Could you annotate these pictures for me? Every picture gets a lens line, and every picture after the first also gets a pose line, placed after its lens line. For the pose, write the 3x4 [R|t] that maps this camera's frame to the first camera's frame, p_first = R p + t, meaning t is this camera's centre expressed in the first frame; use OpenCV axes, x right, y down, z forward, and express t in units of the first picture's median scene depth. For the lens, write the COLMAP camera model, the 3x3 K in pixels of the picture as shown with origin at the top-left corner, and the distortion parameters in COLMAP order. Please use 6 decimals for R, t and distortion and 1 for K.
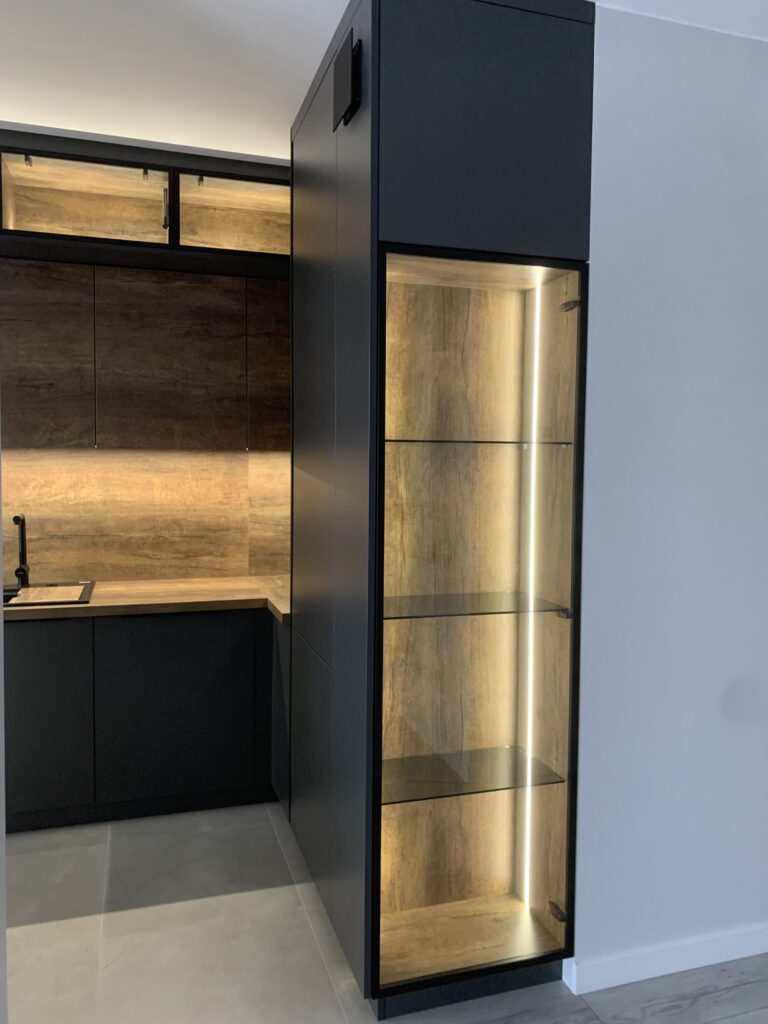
lens RADIAL K [[778.4, 0, 384.0], [0, 778.4, 512.0], [0, 0, 1]] dist [0.081230, -0.198548]
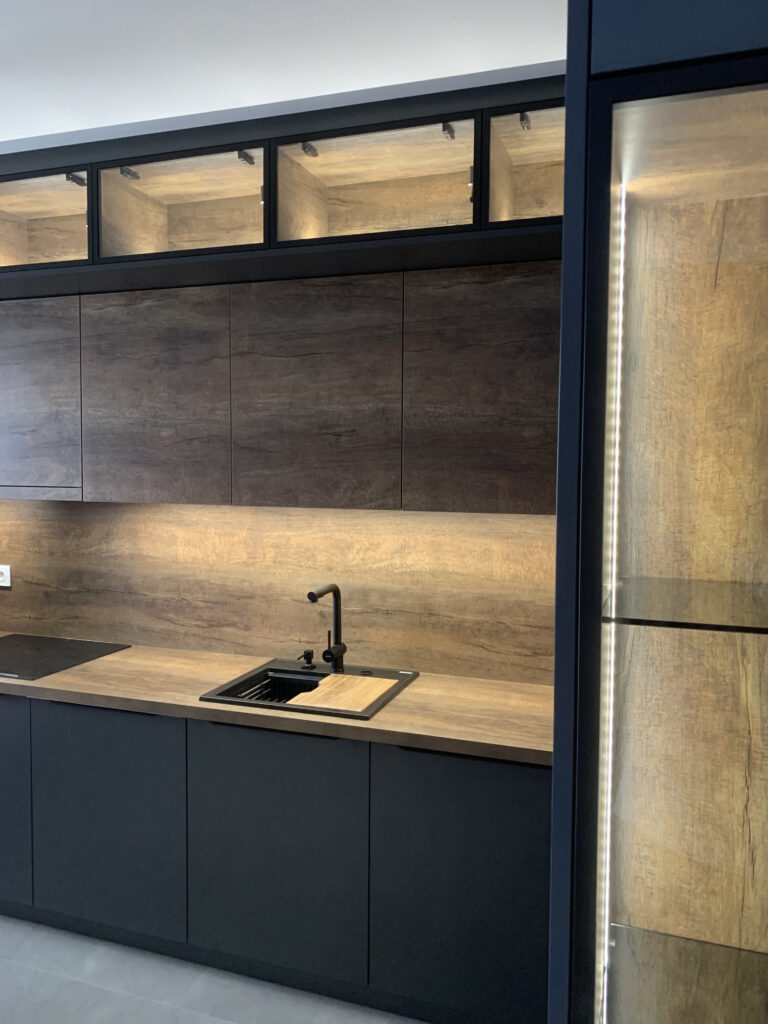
lens RADIAL K [[778.4, 0, 384.0], [0, 778.4, 512.0], [0, 0, 1]] dist [0.081230, -0.198548]
pose [[0.795059, 0.035053, -0.605519, 0.079878], [-0.037309, 0.999265, 0.008858, -0.083407], [0.605384, 0.015548, 0.795782, 0.367544]]
